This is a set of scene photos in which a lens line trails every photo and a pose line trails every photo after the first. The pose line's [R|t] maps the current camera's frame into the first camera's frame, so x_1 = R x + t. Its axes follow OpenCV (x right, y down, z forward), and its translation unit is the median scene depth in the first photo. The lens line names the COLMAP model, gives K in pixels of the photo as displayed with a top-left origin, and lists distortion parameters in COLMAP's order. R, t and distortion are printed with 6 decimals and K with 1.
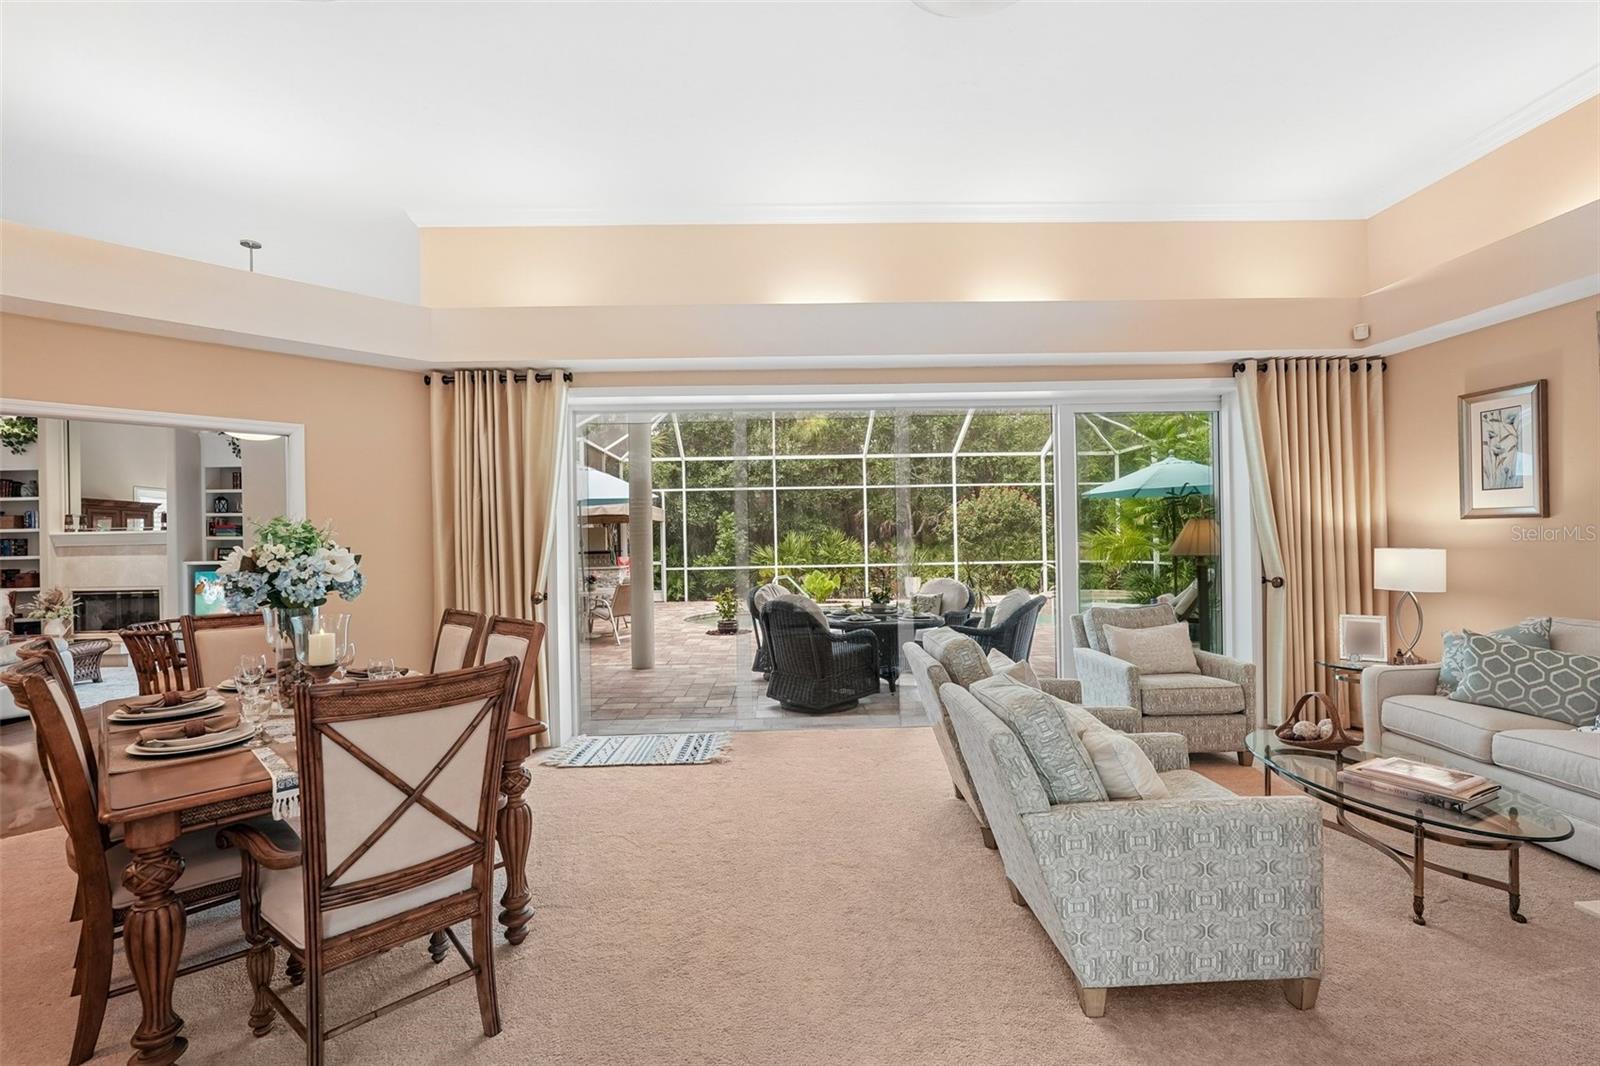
lens RADIAL K [[703.9, 0, 801.3], [0, 703.9, 536.8], [0, 0, 1]] dist [-0.015824, 0.007455]
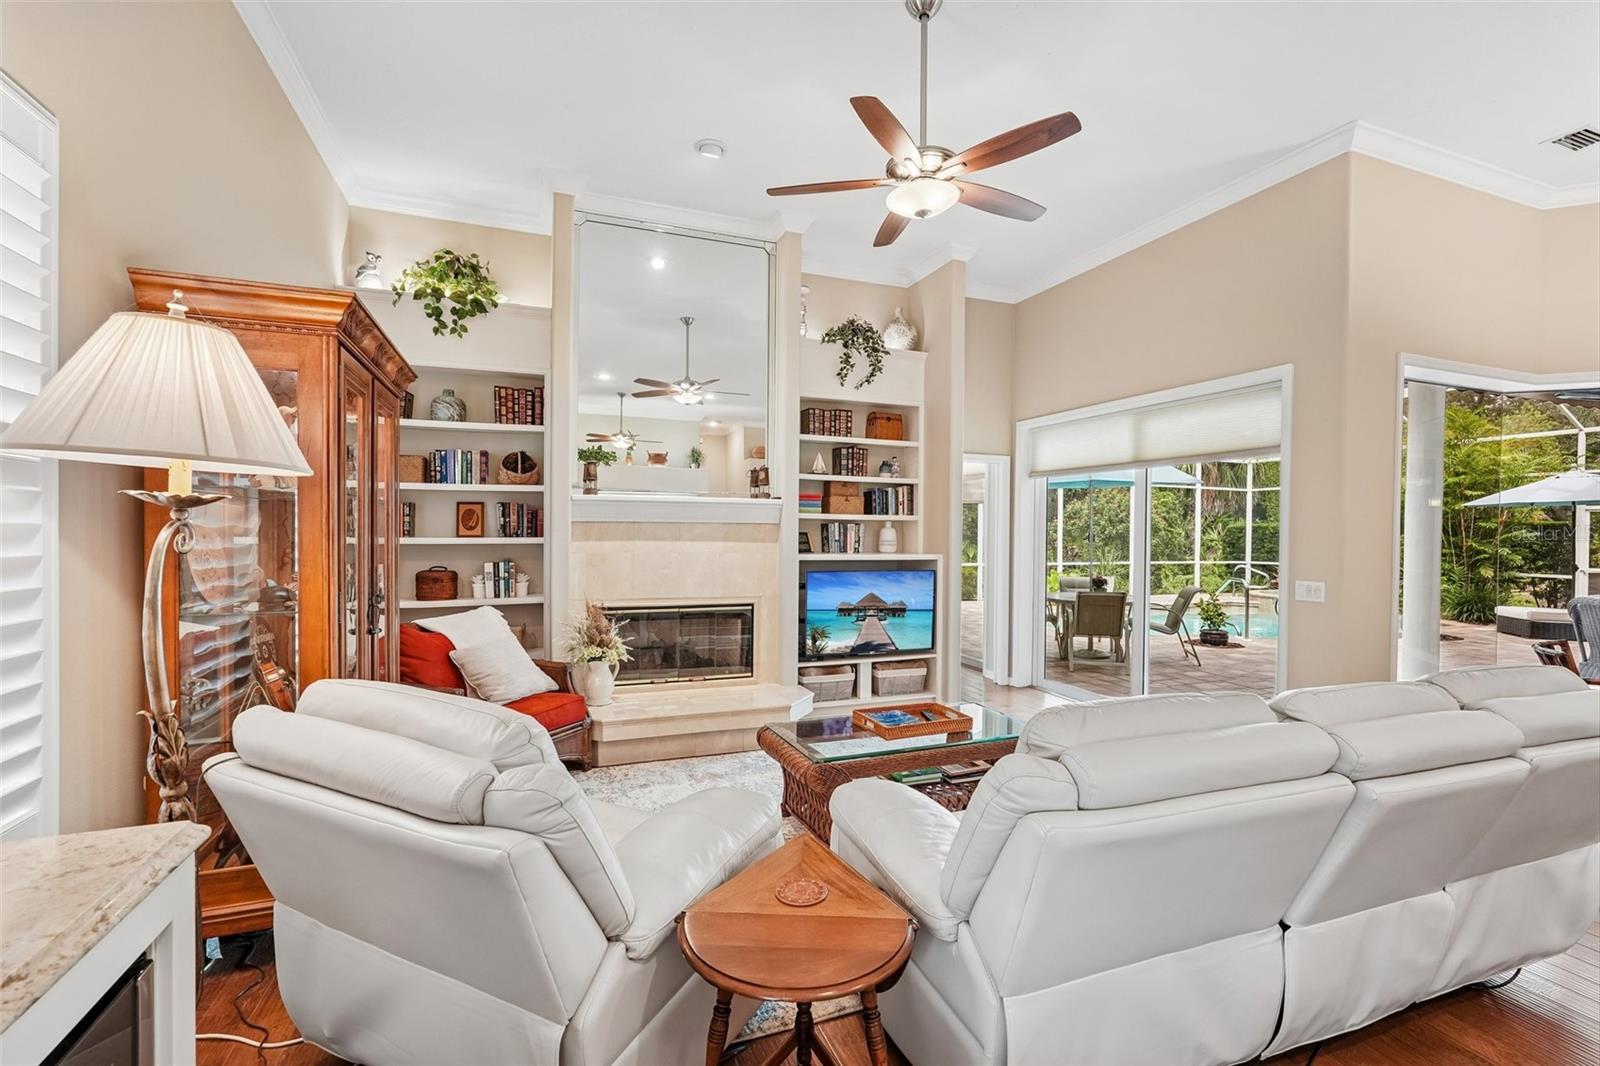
lens RADIAL K [[703.9, 0, 801.3], [0, 703.9, 536.8], [0, 0, 1]] dist [-0.015824, 0.007455]
pose [[0.946508, 0.024618, 0.321741, -1.083158], [-0.029251, 0.999526, 0.009573, 0.015169], [-0.321353, -0.018473, 0.946779, 0.454961]]
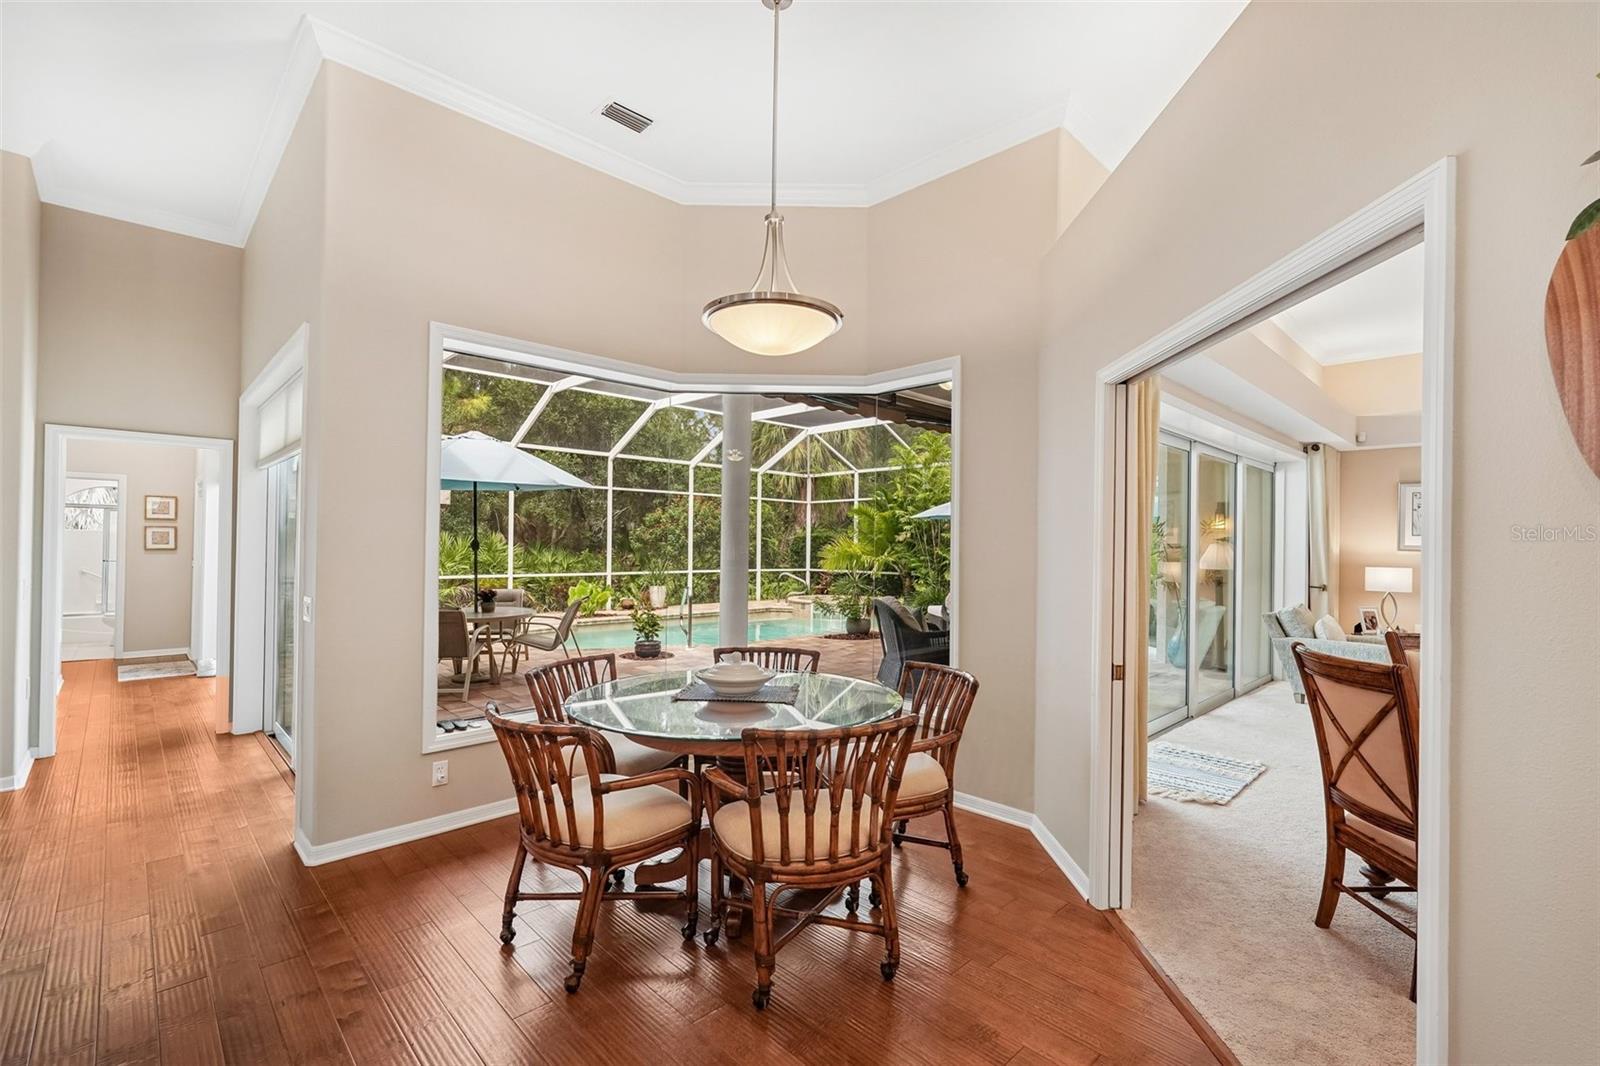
lens RADIAL K [[703.9, 0, 801.3], [0, 703.9, 536.8], [0, 0, 1]] dist [-0.015824, 0.007455]
pose [[0.740741, 0.033785, 0.670940, -0.669704], [-0.029054, 0.999411, -0.018248, 0.007525], [-0.671162, -0.005977, 0.741287, 0.340408]]
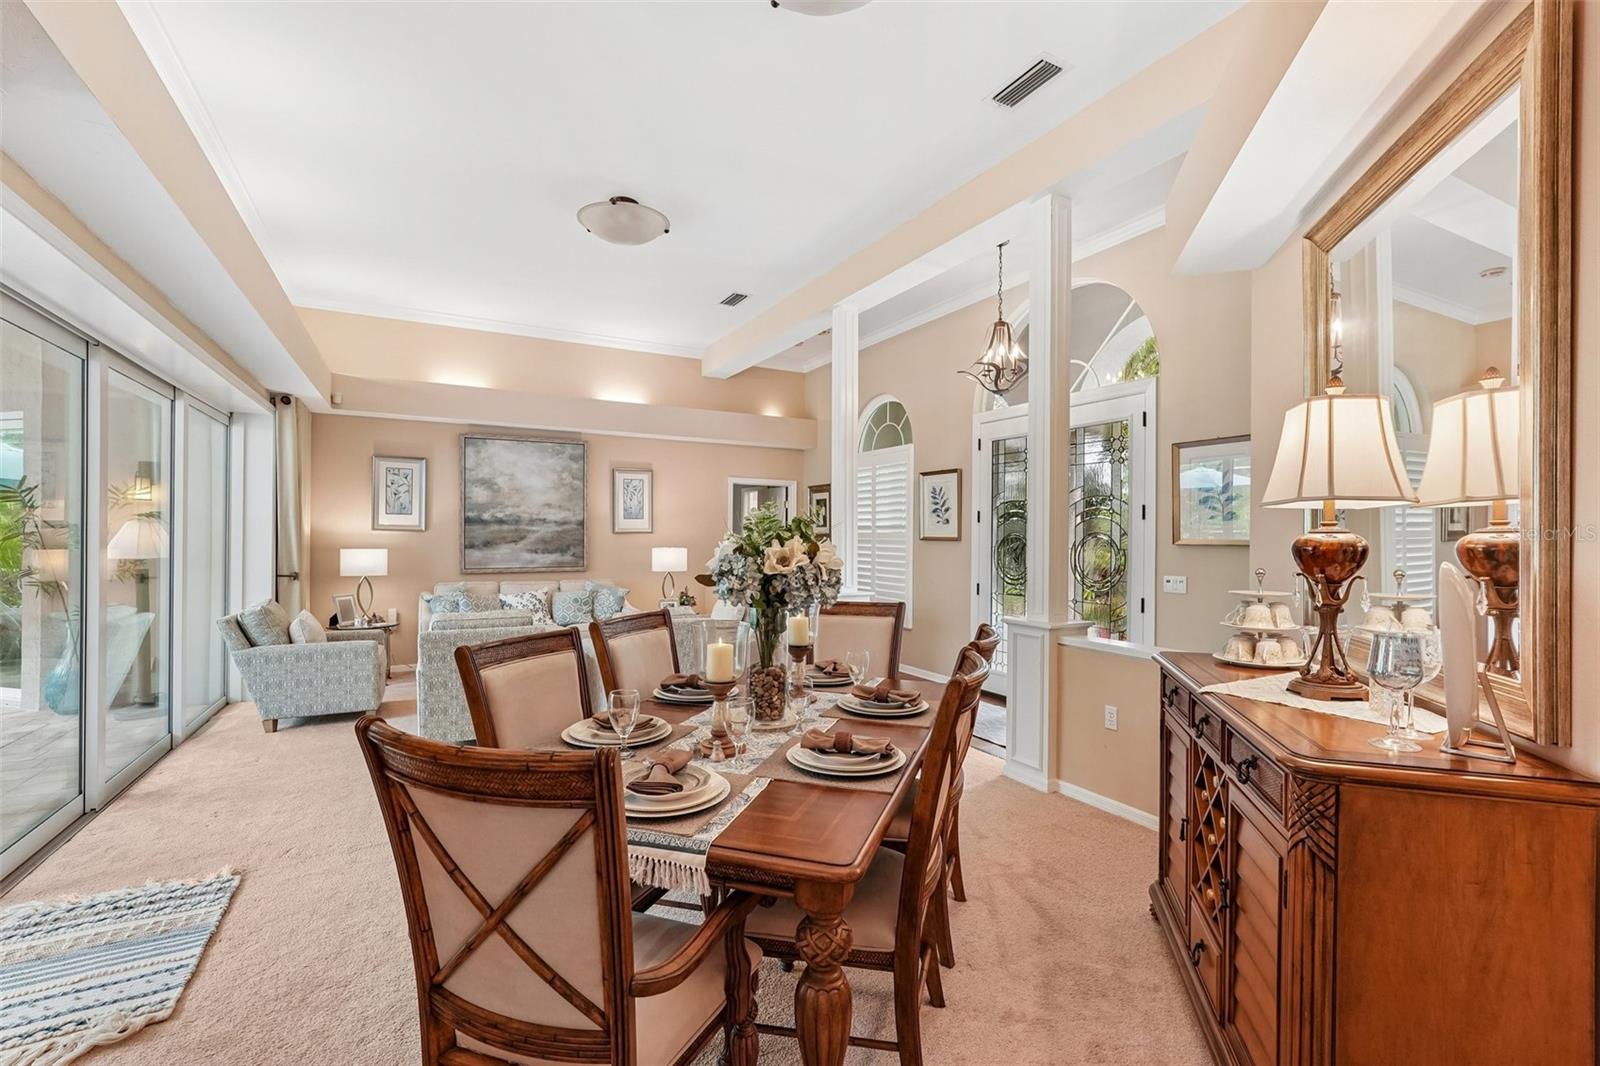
lens RADIAL K [[703.9, 0, 801.3], [0, 703.9, 536.8], [0, 0, 1]] dist [-0.015824, 0.007455]
pose [[-0.447953, 0.015043, 0.893930, -0.466956], [-0.001413, 0.999845, -0.017534, 0.008054], [-0.894056, -0.009118, -0.447863, 0.406830]]
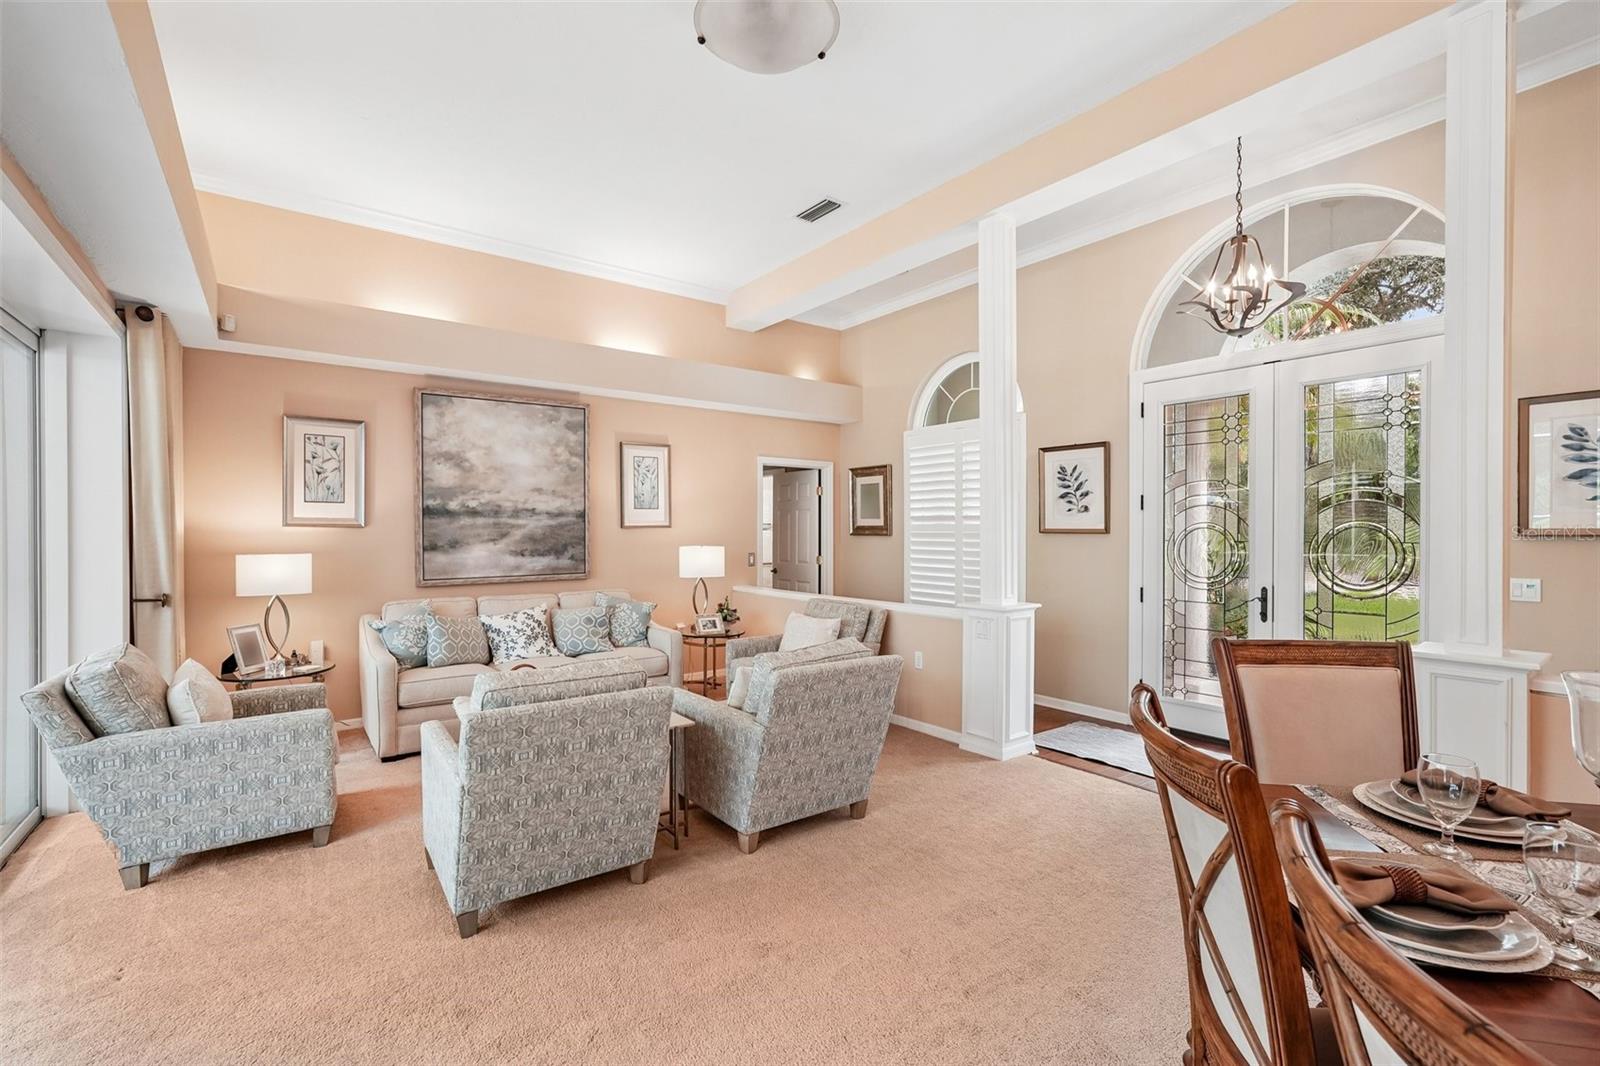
lens RADIAL K [[703.9, 0, 801.3], [0, 703.9, 536.8], [0, 0, 1]] dist [-0.015824, 0.007455]
pose [[-0.573930, 0.012756, 0.818805, -0.205678], [0.010165, 0.999913, -0.008452, 0.004100], [-0.818841, 0.003473, -0.574010, 0.468975]]
